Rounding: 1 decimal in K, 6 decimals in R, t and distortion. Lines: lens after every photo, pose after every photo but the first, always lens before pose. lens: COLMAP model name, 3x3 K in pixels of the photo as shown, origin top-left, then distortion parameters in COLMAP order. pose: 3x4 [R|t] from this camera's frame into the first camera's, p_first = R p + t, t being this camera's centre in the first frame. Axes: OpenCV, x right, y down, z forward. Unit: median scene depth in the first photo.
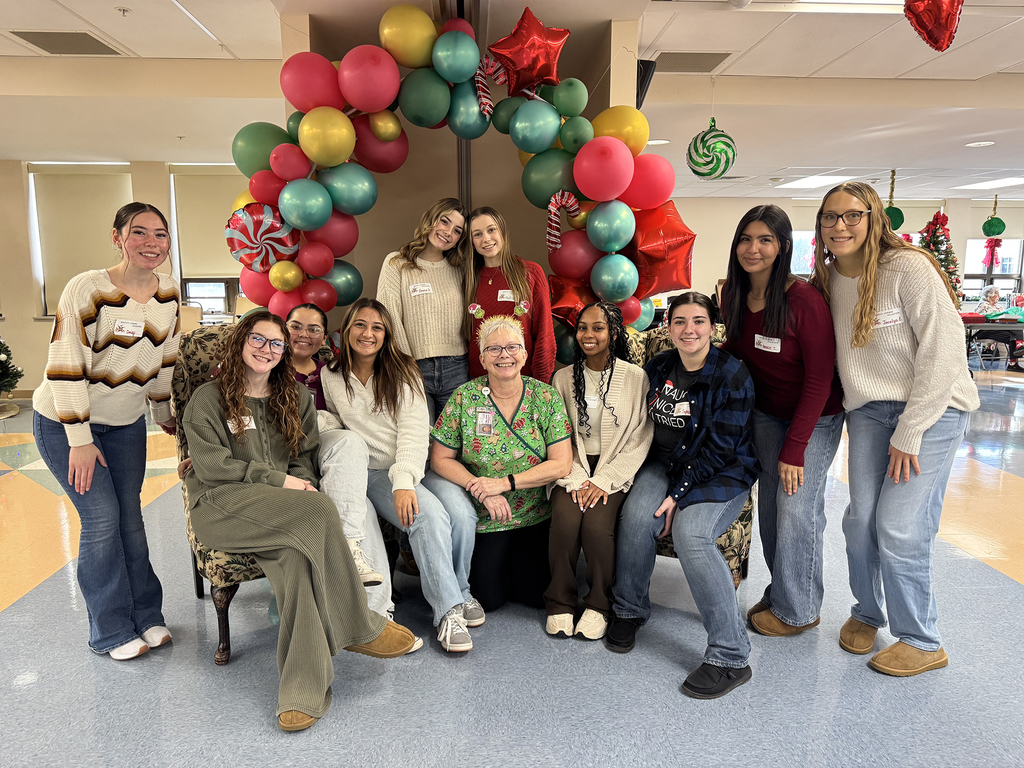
lens RADIAL K [[709.1, 0, 503.9], [0, 709.1, 384.9], [0, 0, 1]] dist [-0.011027, 0.001978]
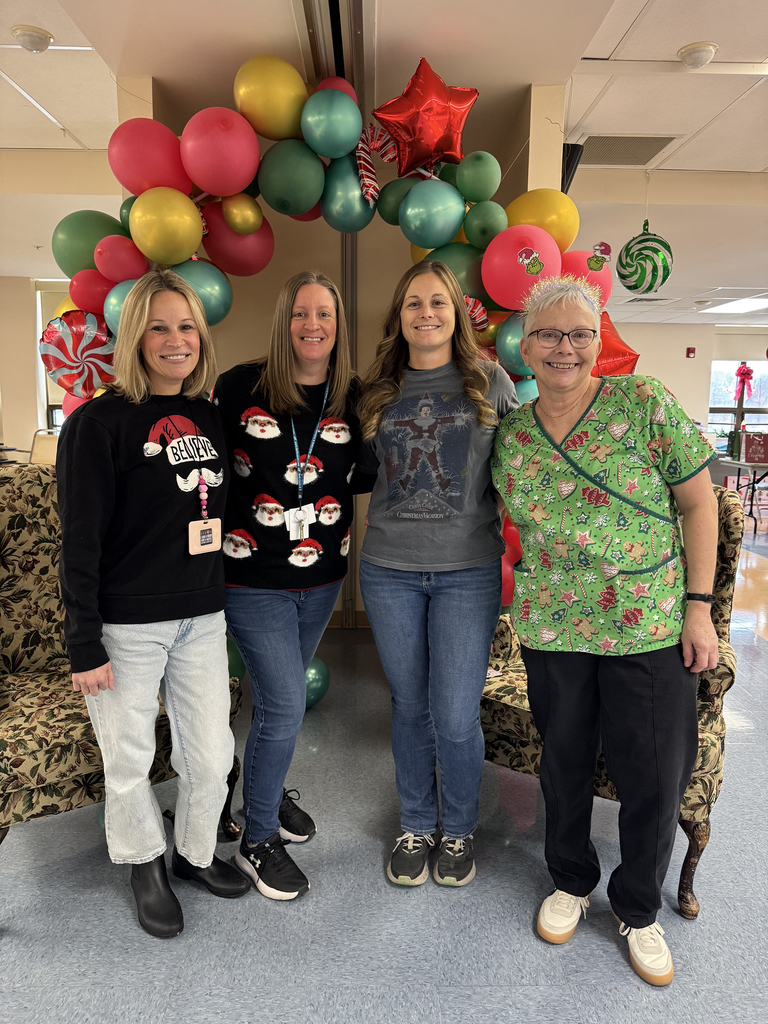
lens RADIAL K [[709.1, 0, 381.8], [0, 709.1, 508.6], [0, 0, 1]] dist [-0.011027, 0.001978]
pose [[0.999306, 0.013778, -0.034599, 0.020285], [-0.014082, 0.999864, -0.008548, -0.033898], [0.034477, 0.009029, 0.999365, 0.225172]]
